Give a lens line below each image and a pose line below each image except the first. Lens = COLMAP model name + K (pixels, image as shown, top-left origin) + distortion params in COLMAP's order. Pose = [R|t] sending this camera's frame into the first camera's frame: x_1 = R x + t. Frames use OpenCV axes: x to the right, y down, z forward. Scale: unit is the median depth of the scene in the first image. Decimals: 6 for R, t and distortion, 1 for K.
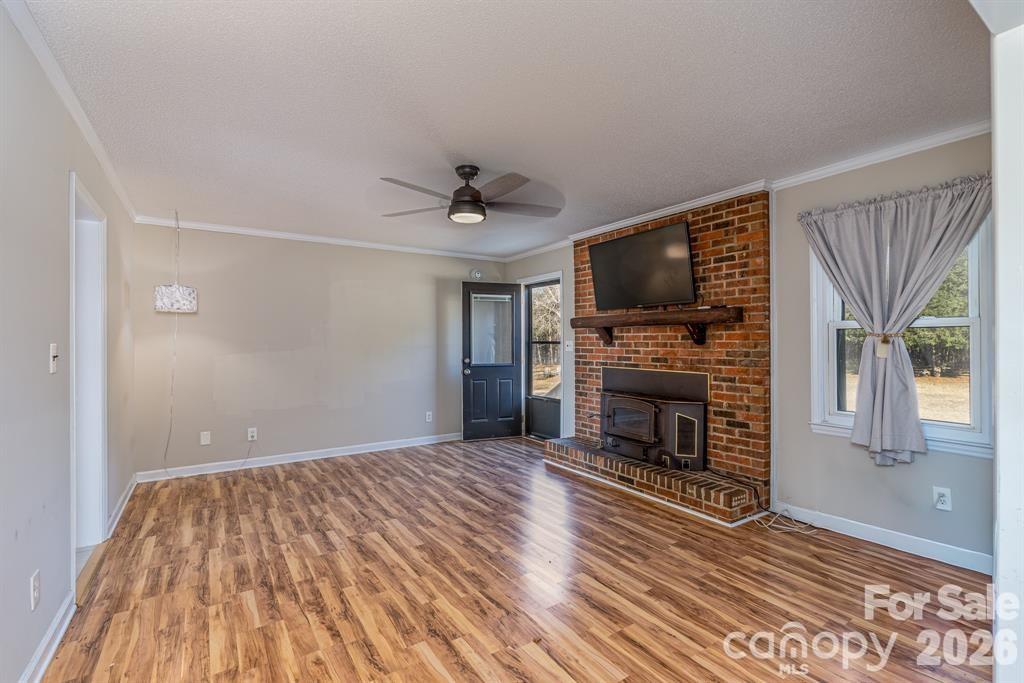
lens RADIAL K [[474.1, 0, 513.0], [0, 474.1, 337.3], [0, 0, 1]] dist [0.040292, -0.000715]
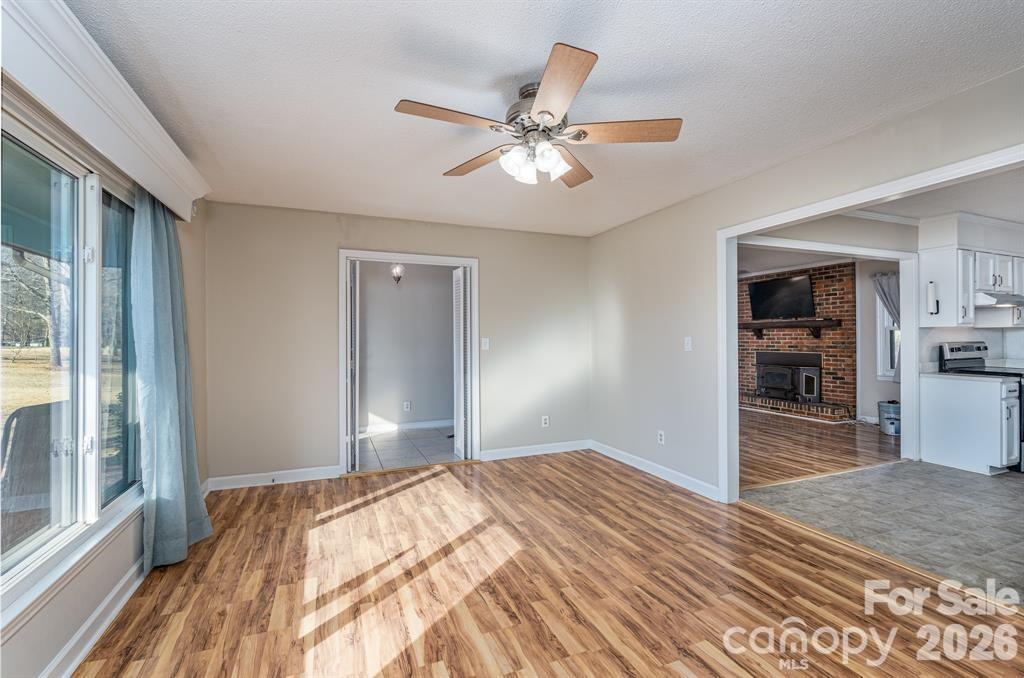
lens RADIAL K [[455.5, 0, 507.3], [0, 455.5, 337.4], [0, 0, 1]] dist [-0.012103, -0.000886]
pose [[0.980519, -0.005293, -0.196354, -0.513084], [0.007065, 0.999940, 0.008326, -0.012290], [0.196298, -0.009551, 0.980498, -1.117412]]
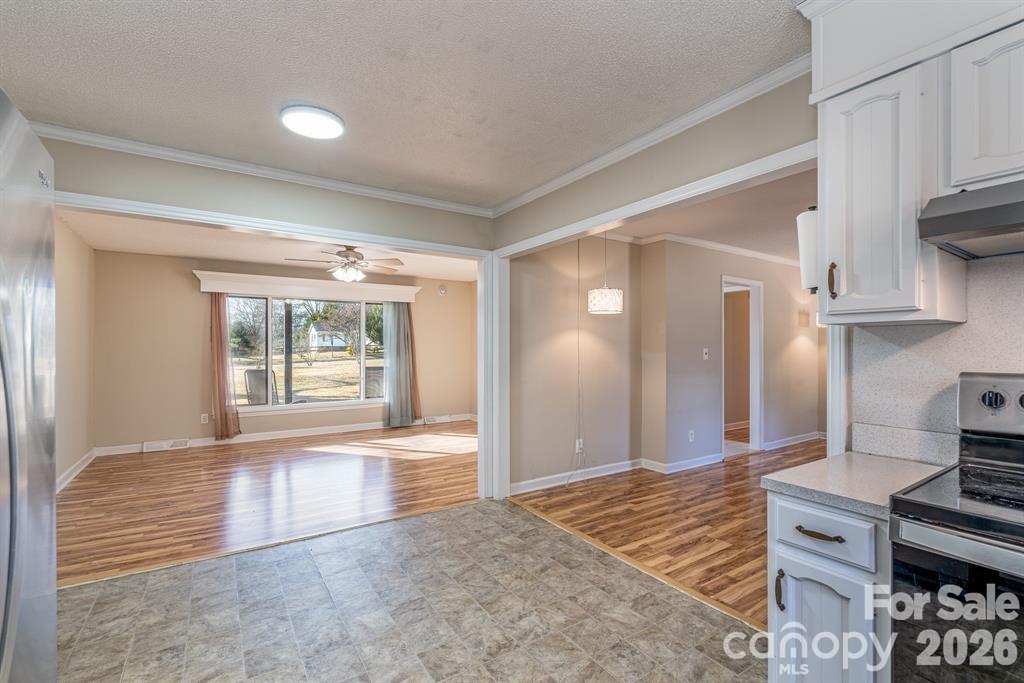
lens RADIAL K [[455.5, 0, 502.7], [0, 455.5, 345.1], [0, 0, 1]] dist [-0.012103, -0.000886]
pose [[-0.014040, -0.002069, -0.999899, 0.833857], [0.011809, 0.999928, -0.002235, -0.004753], [0.999832, -0.011839, -0.014015, -0.012742]]
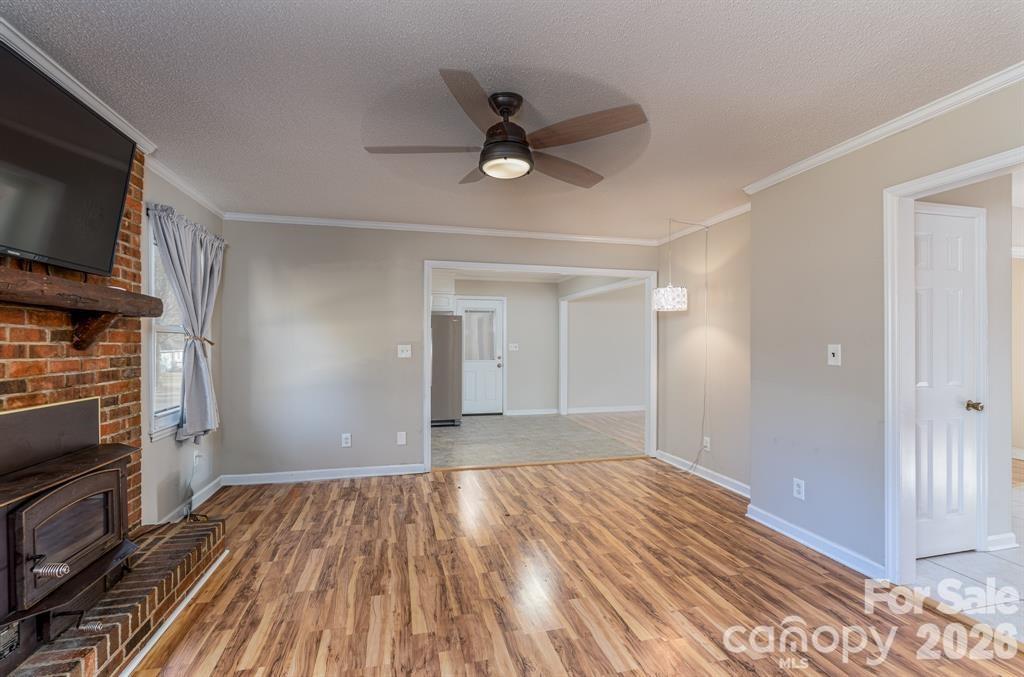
lens RADIAL K [[455.5, 0, 509.5], [0, 455.5, 342.2], [0, 0, 1]] dist [-0.012103, -0.000886]
pose [[-0.942410, 0.006602, 0.334394, -0.288161], [0.001312, 0.999870, -0.016043, 0.017361], [-0.334457, -0.014680, -0.942297, 1.448209]]
